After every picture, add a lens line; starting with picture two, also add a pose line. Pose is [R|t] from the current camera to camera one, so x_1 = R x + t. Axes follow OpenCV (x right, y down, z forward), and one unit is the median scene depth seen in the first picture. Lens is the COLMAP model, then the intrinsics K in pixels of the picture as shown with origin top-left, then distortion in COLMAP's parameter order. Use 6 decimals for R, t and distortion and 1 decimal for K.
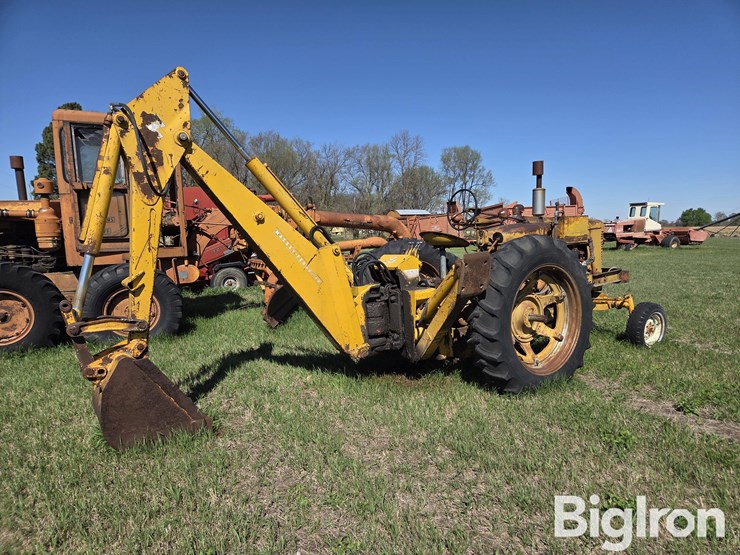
lens RADIAL K [[497.6, 0, 378.0], [0, 497.6, 284.0], [0, 0, 1]] dist [0.062365, -0.043516]
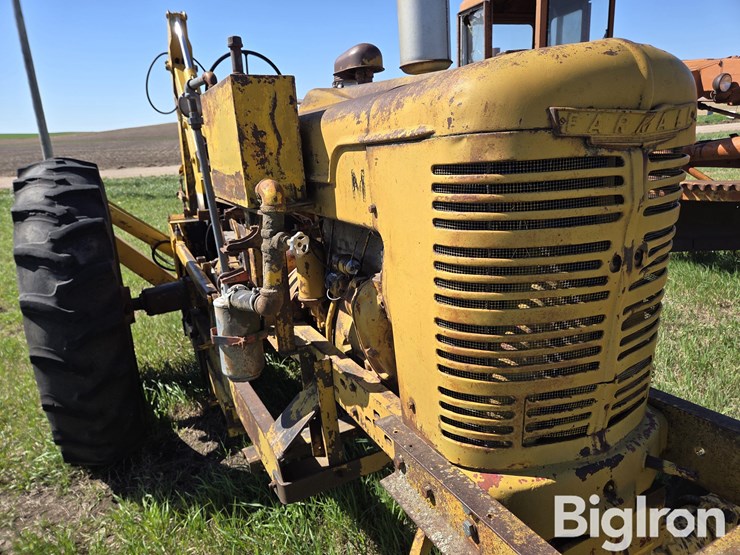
lens RADIAL K [[497.6, 0, 371.5], [0, 497.6, 276.7], [0, 0, 1]] dist [0.062365, -0.043516]
pose [[-0.142301, 0.300658, -0.943056, 0.588278], [-0.050385, 0.949317, 0.310257, -0.119064], [0.988540, 0.091666, -0.119940, 1.029198]]
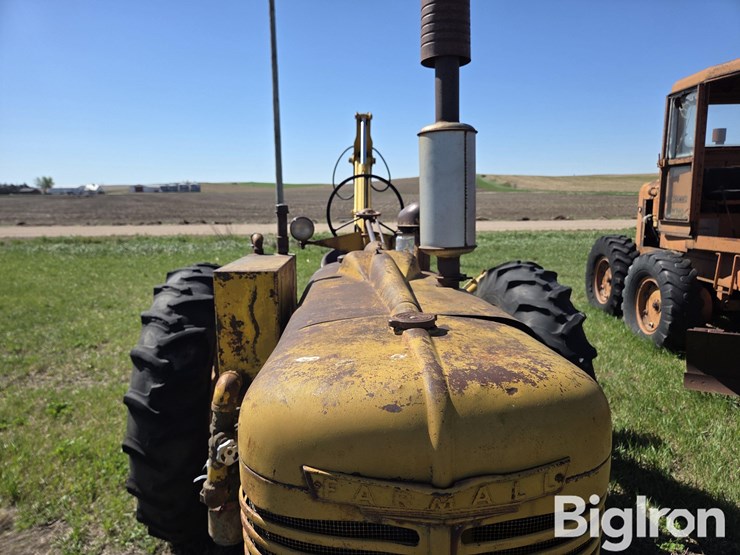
lens RADIAL K [[497.6, 0, 384.7], [0, 497.6, 285.1], [0, 0, 1]] dist [0.062365, -0.043516]
pose [[-0.511919, 0.177055, -0.840589, 0.529414], [-0.070718, 0.966522, 0.246648, -0.178407], [0.856118, 0.185708, -0.482260, 1.103094]]
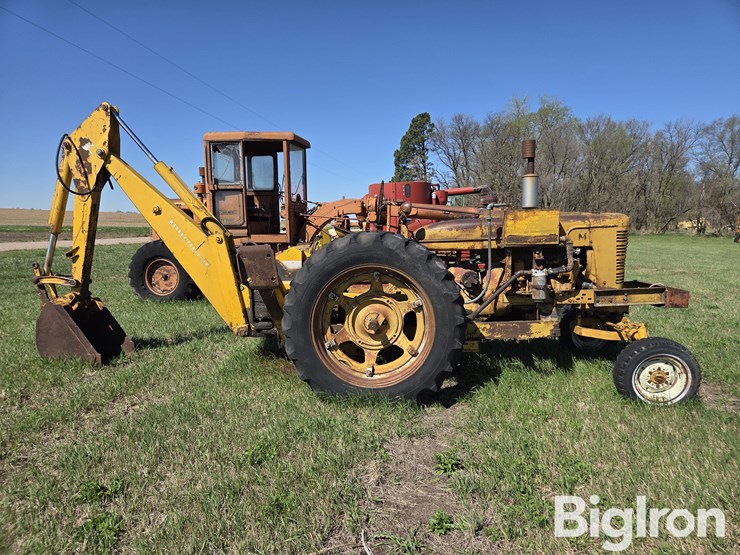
lens RADIAL K [[497.6, 0, 370.6], [0, 497.6, 283.3], [0, 0, 1]] dist [0.062365, -0.043516]
pose [[0.772738, 0.094520, -0.627648, 0.647752], [-0.086081, 0.995320, 0.043909, -0.032235], [0.628861, 0.020099, 0.777258, 0.224397]]
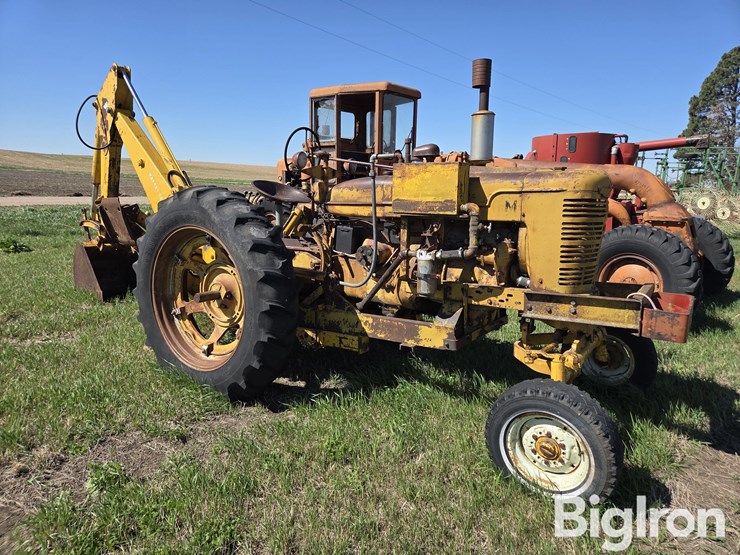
lens RADIAL K [[497.6, 0, 370.6], [0, 497.6, 272.6], [0, 0, 1]] dist [0.062365, -0.043516]
pose [[0.346124, 0.193800, -0.917954, 0.821500], [-0.134388, 0.978584, 0.155928, -0.089556], [0.928514, 0.069392, 0.364756, 0.705773]]
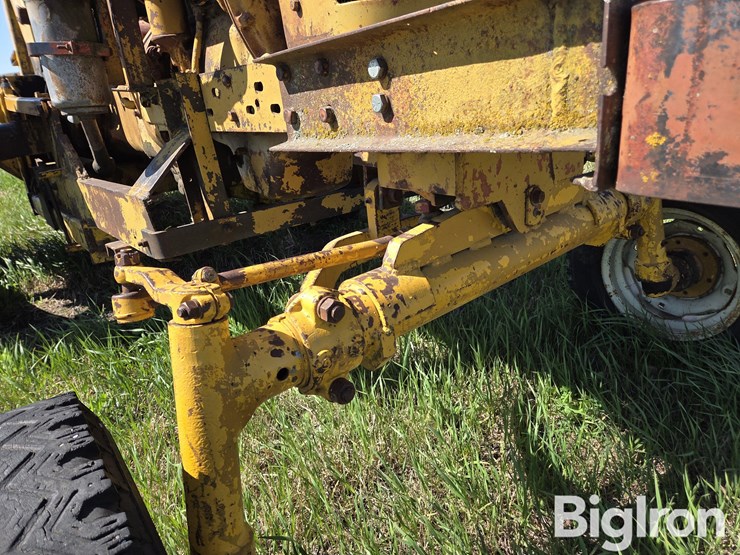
lens RADIAL K [[497.6, 0, 373.0], [0, 497.6, 264.8], [0, 0, 1]] dist [0.062365, -0.043516]
pose [[0.080840, 0.372936, -0.924329, 0.588450], [-0.032147, 0.927857, 0.371548, -0.017165], [0.996209, -0.000322, 0.086997, 1.034625]]
